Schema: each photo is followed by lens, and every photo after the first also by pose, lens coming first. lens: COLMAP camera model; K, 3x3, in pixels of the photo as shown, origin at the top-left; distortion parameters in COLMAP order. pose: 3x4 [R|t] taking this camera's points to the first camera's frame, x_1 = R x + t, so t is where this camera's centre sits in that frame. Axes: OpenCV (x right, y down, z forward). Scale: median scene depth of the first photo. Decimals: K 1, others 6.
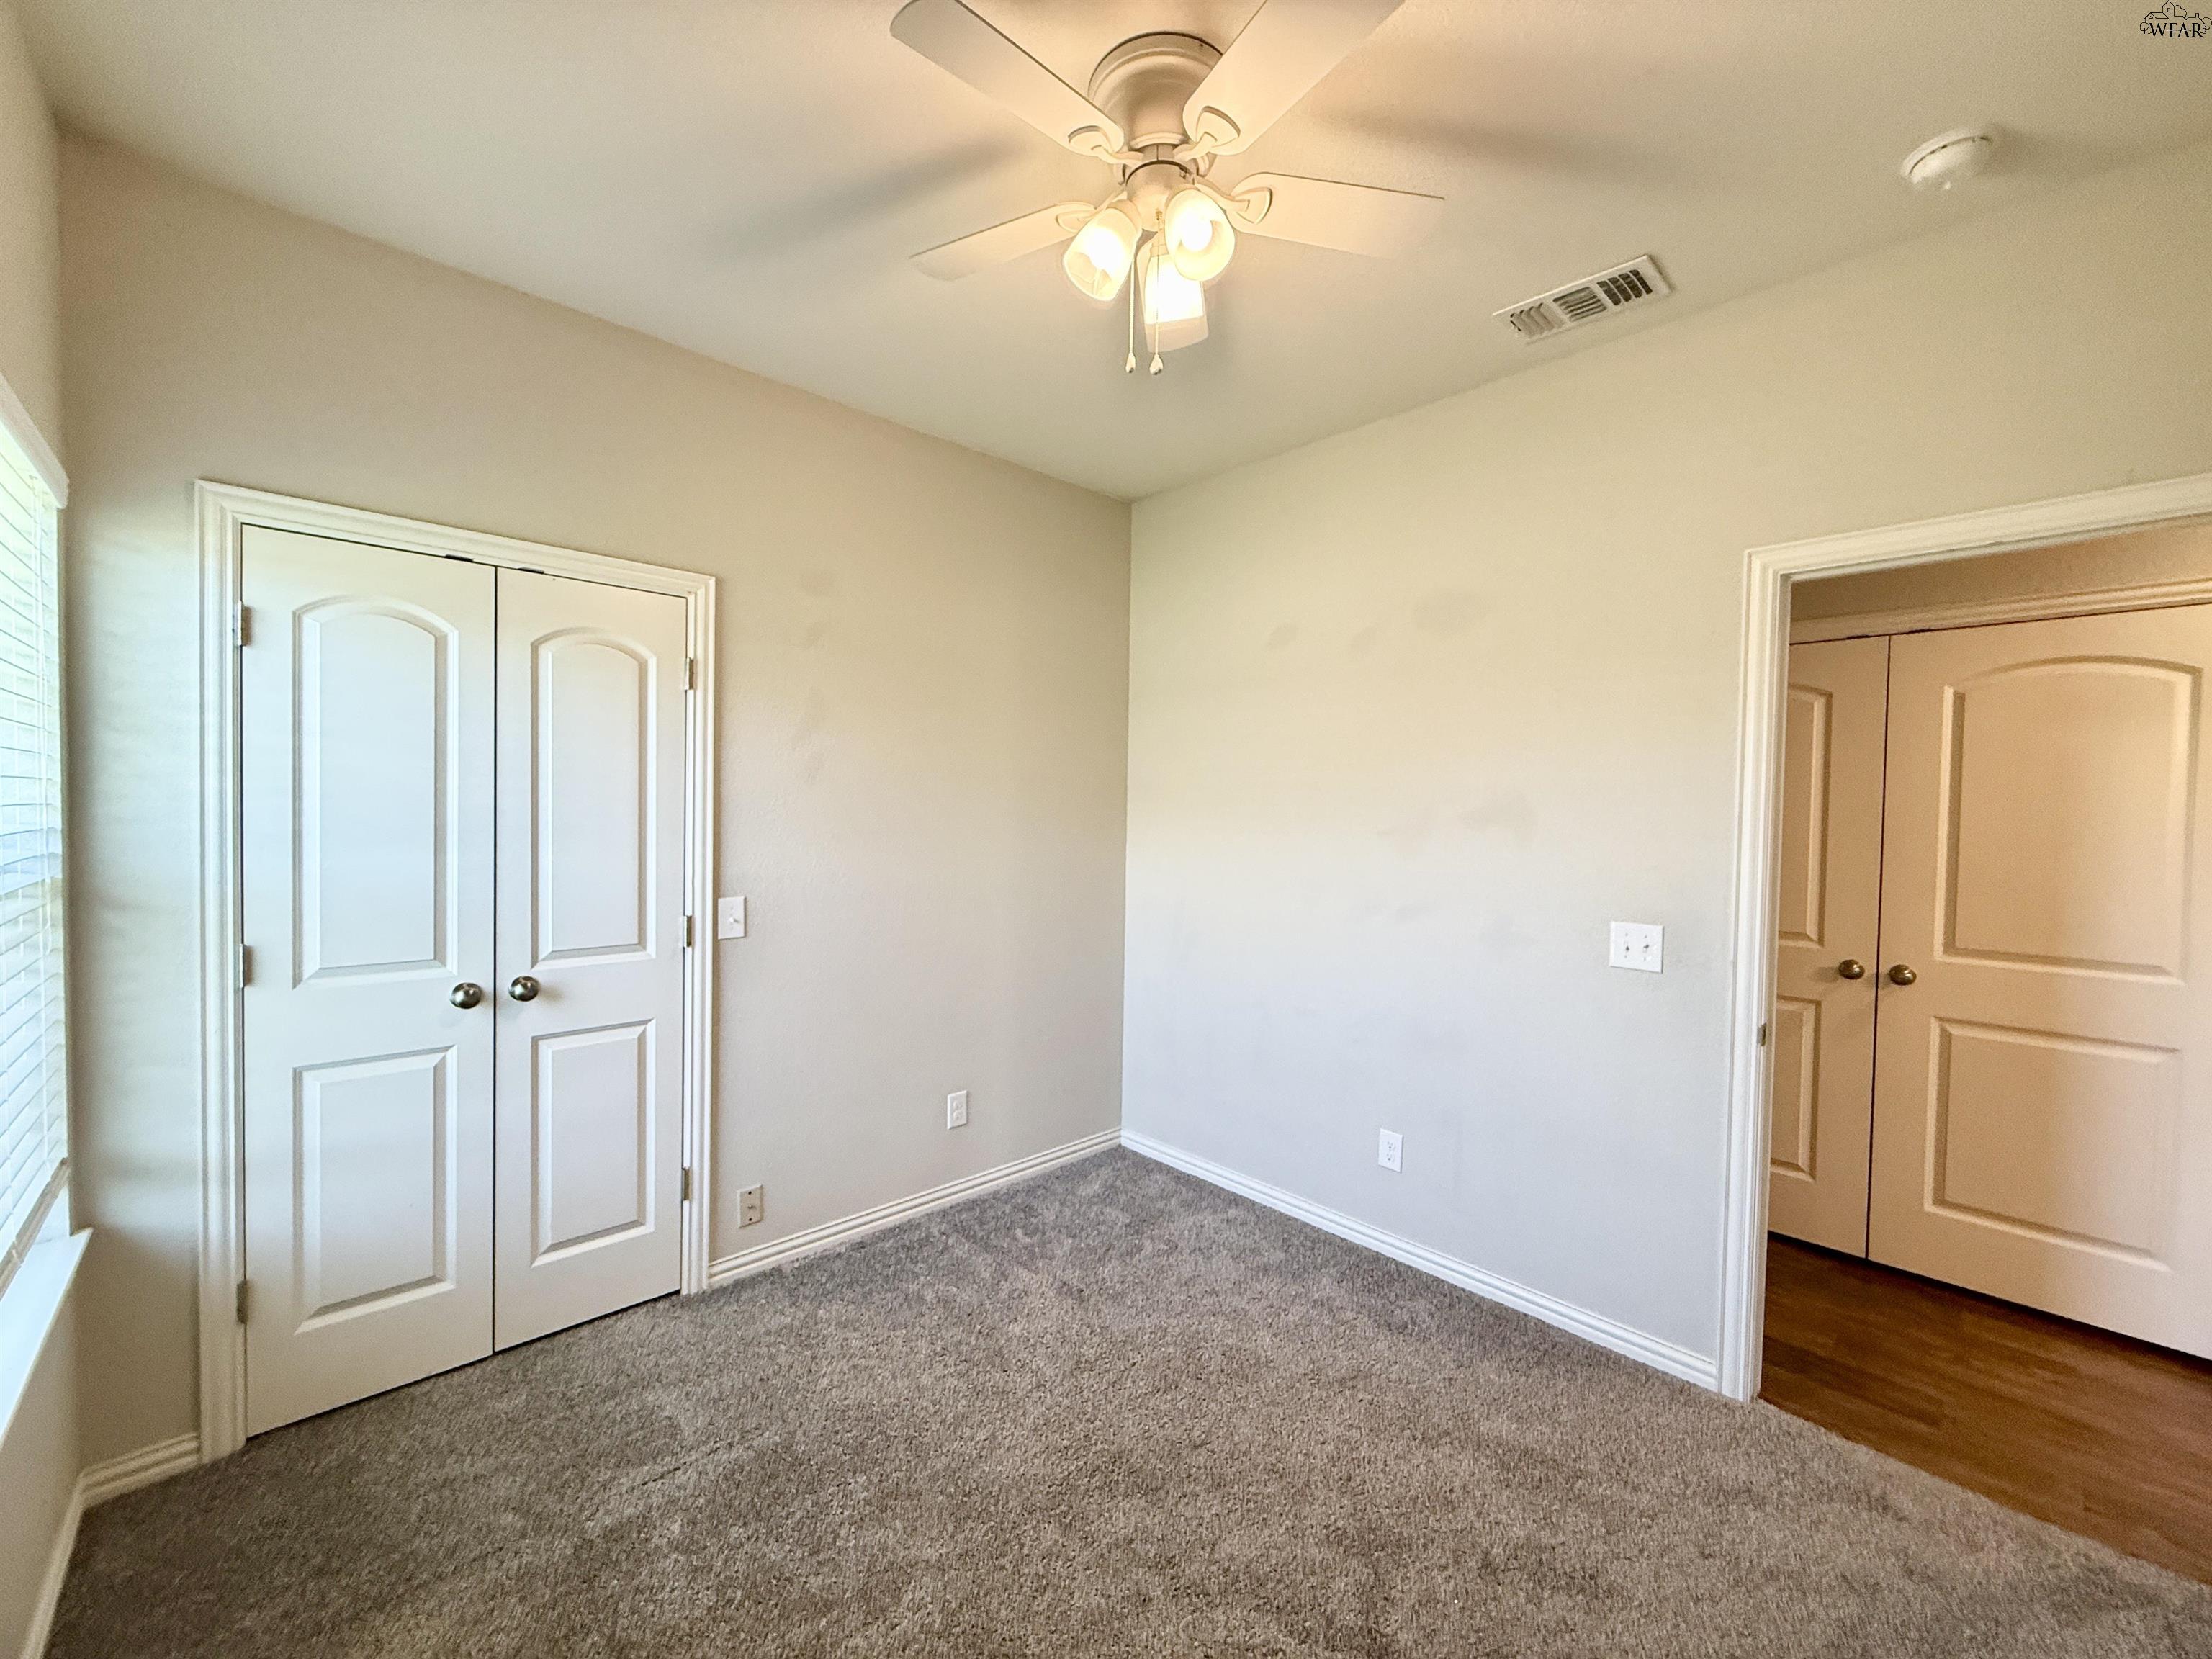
lens RADIAL K [[880.9, 0, 1095.5], [0, 880.9, 825.9], [0, 0, 1]] dist [0.001554, -0.000221]
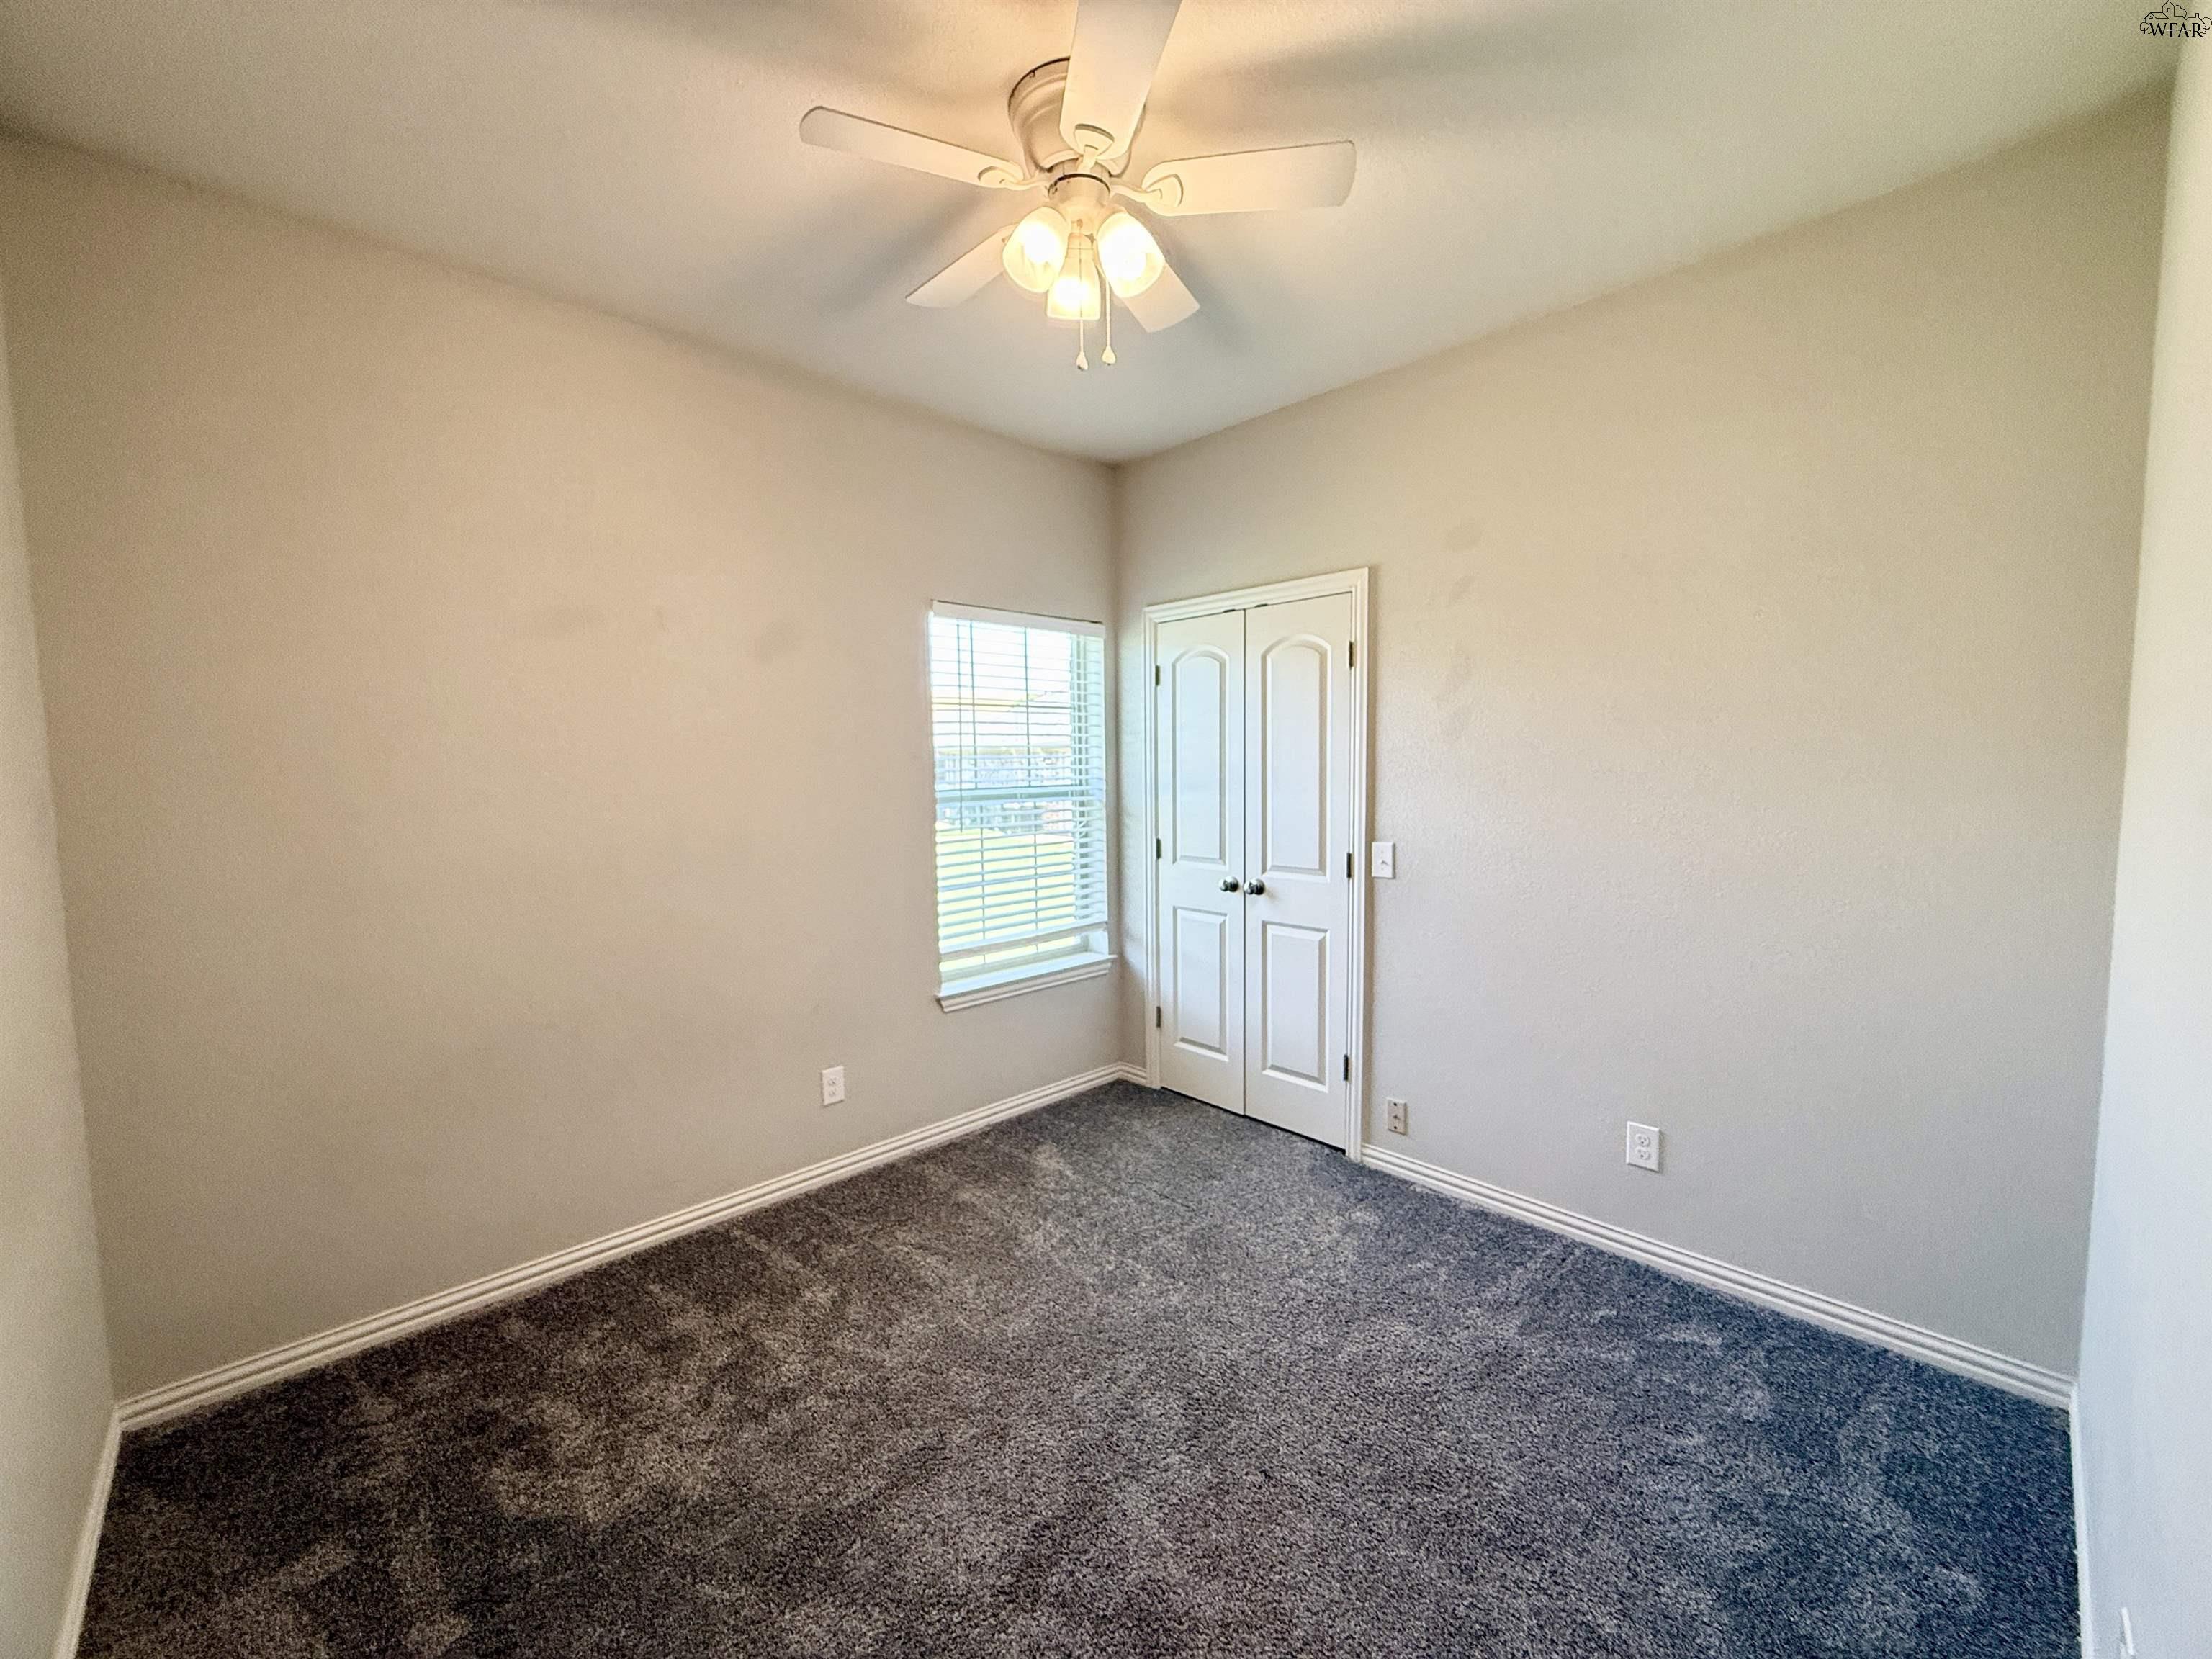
lens RADIAL K [[880.9, 0, 1101.5], [0, 880.9, 827.2], [0, 0, 1]] dist [0.001554, -0.000221]
pose [[0.023084, 0.056497, -0.998136, 0.810042], [-0.014836, 0.998311, 0.056164, 0.001837], [0.999623, 0.013512, 0.023883, 0.668670]]
